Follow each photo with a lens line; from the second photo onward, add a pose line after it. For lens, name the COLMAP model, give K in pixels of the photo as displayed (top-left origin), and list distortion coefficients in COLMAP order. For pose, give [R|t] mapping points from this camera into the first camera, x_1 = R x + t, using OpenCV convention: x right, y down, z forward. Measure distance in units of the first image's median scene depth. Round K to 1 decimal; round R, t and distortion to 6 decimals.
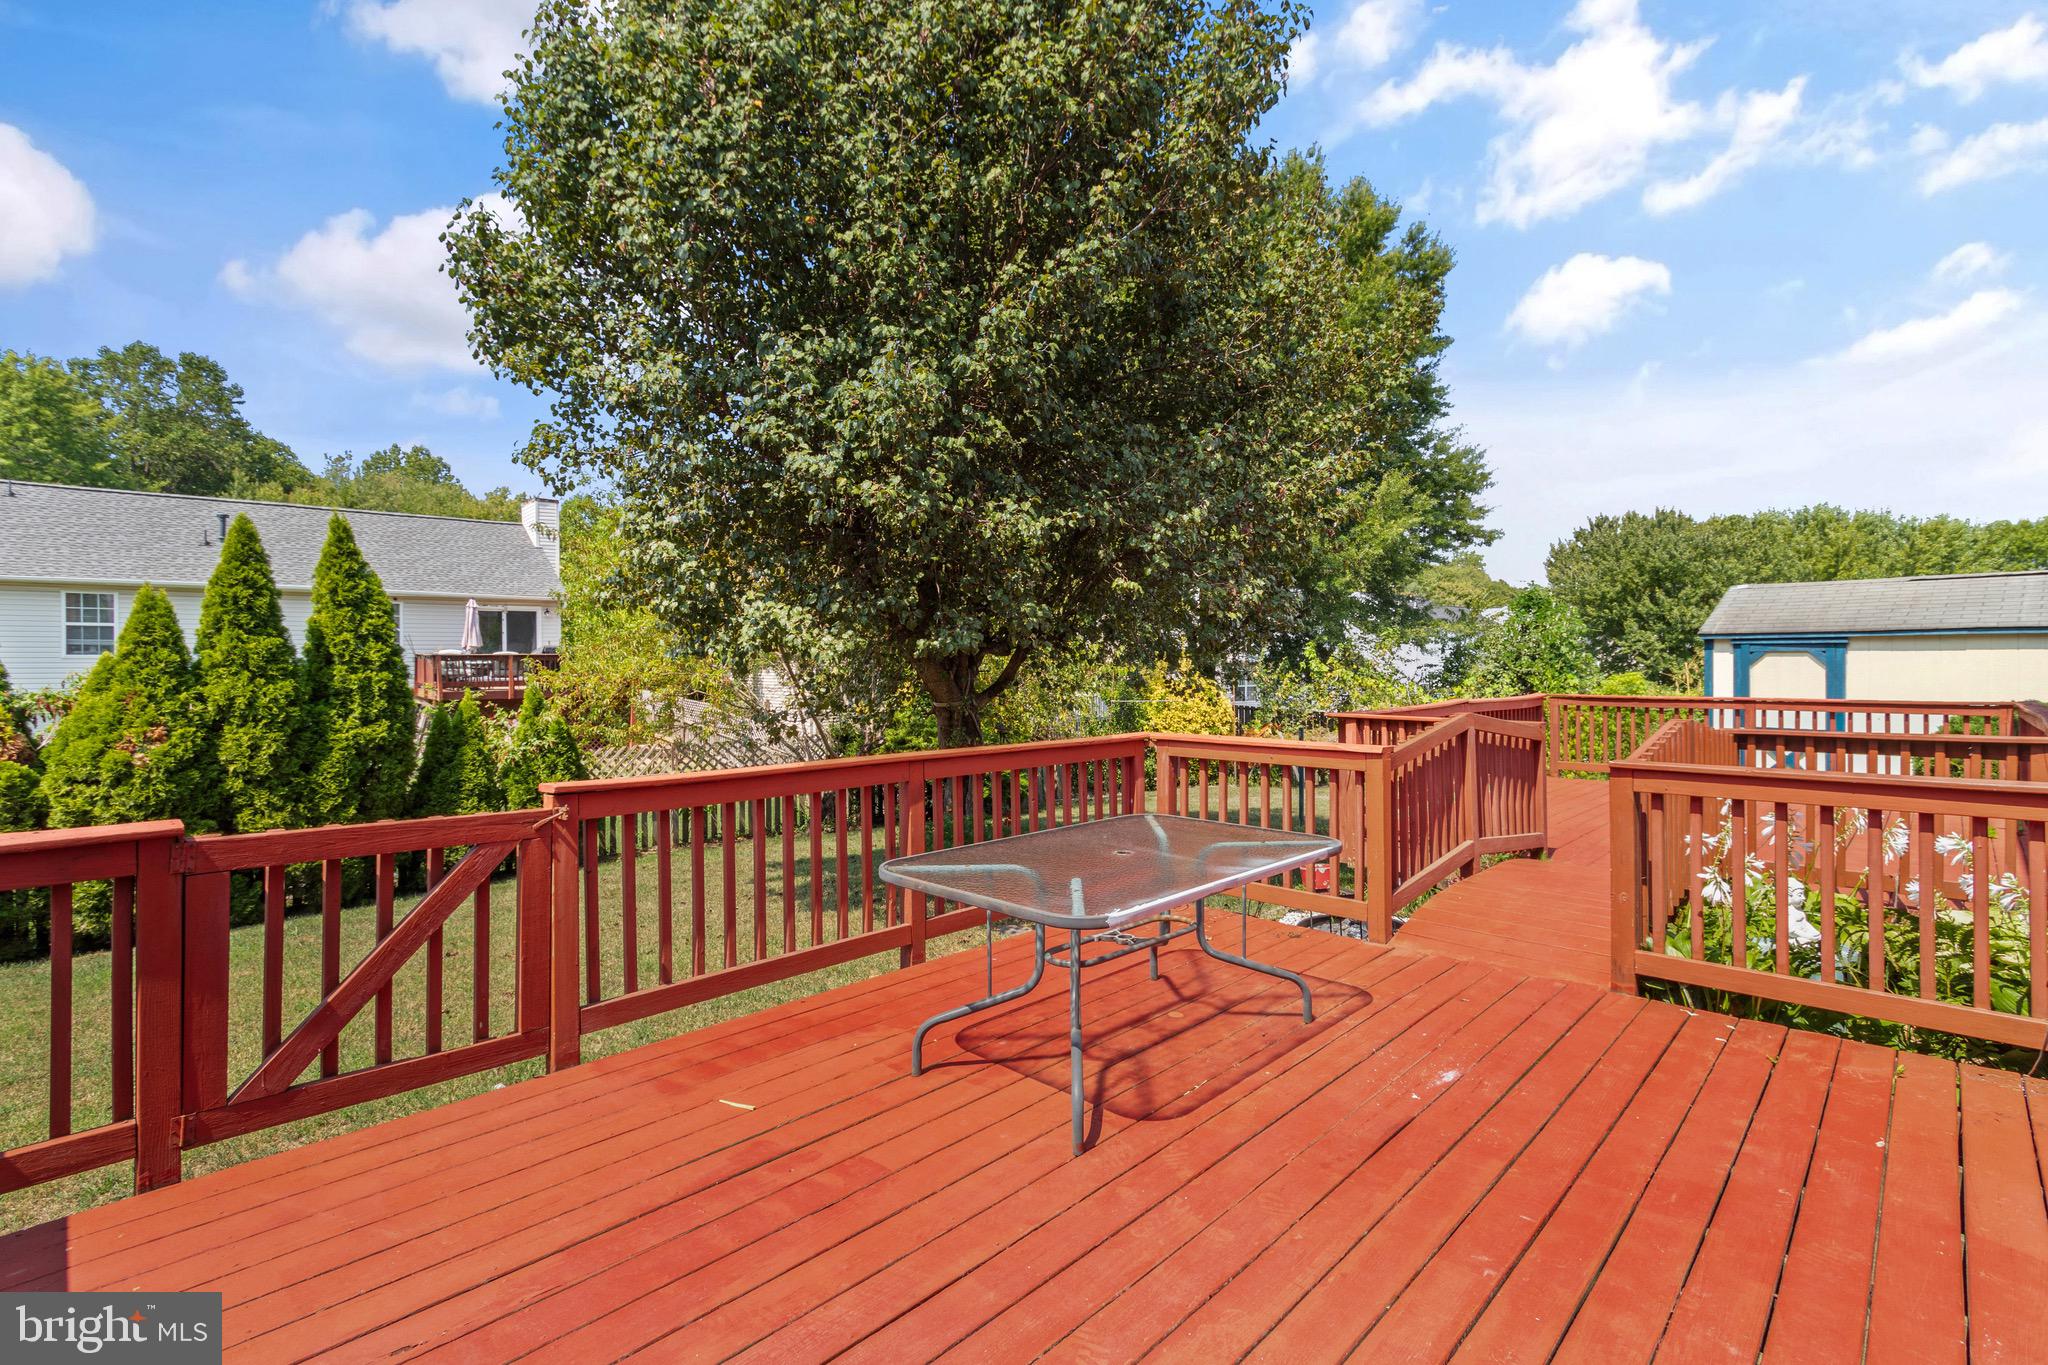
lens RADIAL K [[942.3, 0, 1020.4], [0, 942.3, 671.1], [0, 0, 1]] dist [0.003344, -0.002593]
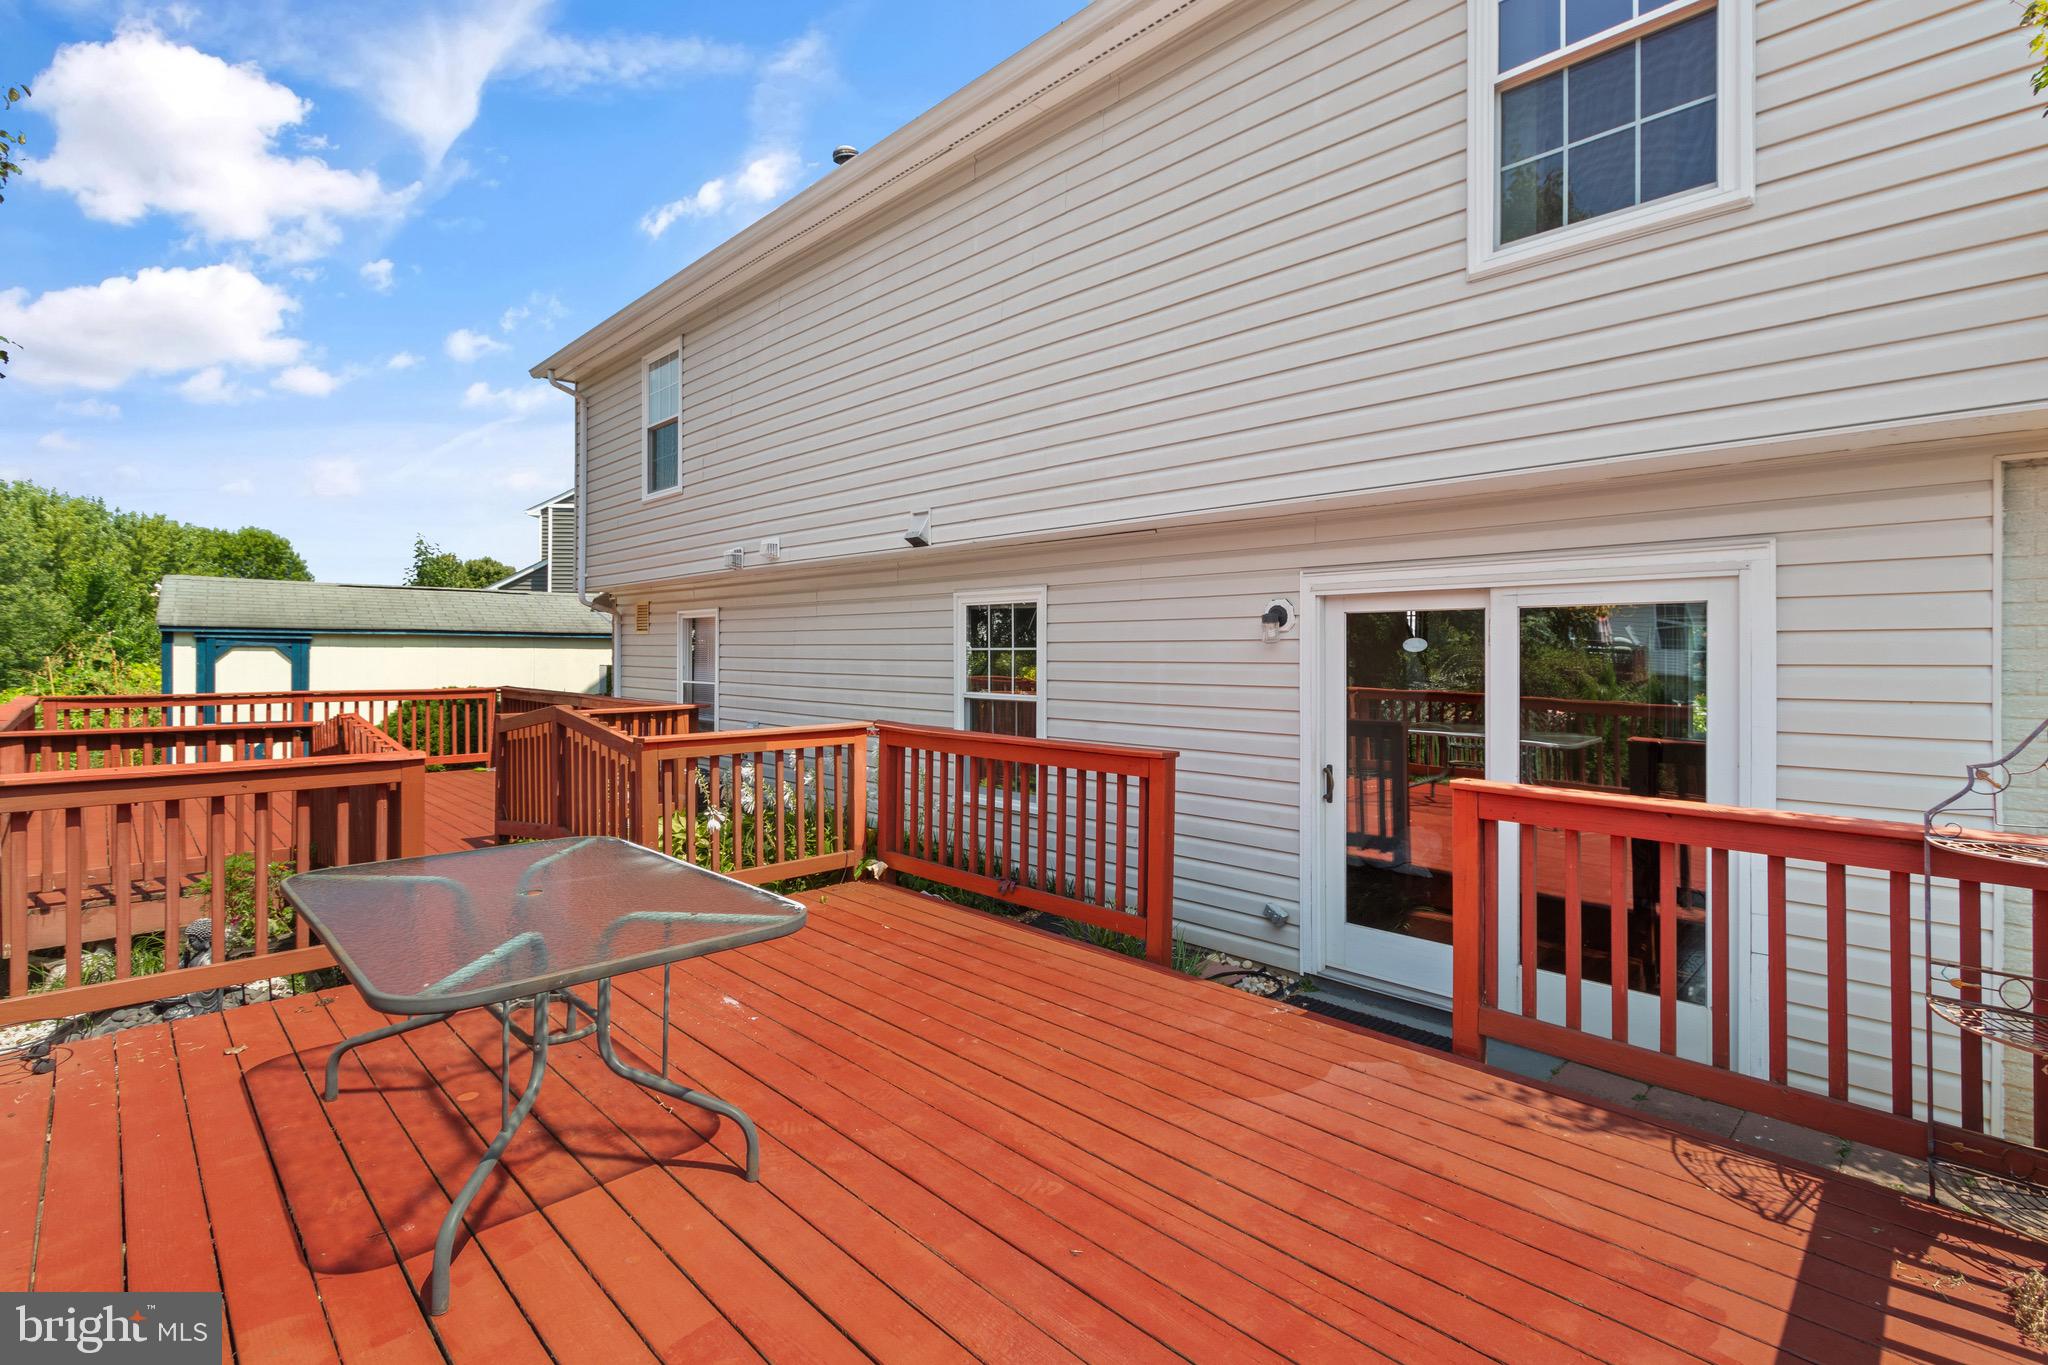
lens RADIAL K [[942.3, 0, 1004.3], [0, 942.3, 646.9], [0, 0, 1]] dist [0.003344, -0.002593]
pose [[0.024465, 0.011727, 0.999632, -0.198615], [0.006316, 0.999909, -0.011885, -0.003018], [-0.999681, 0.006605, 0.024388, 0.160373]]
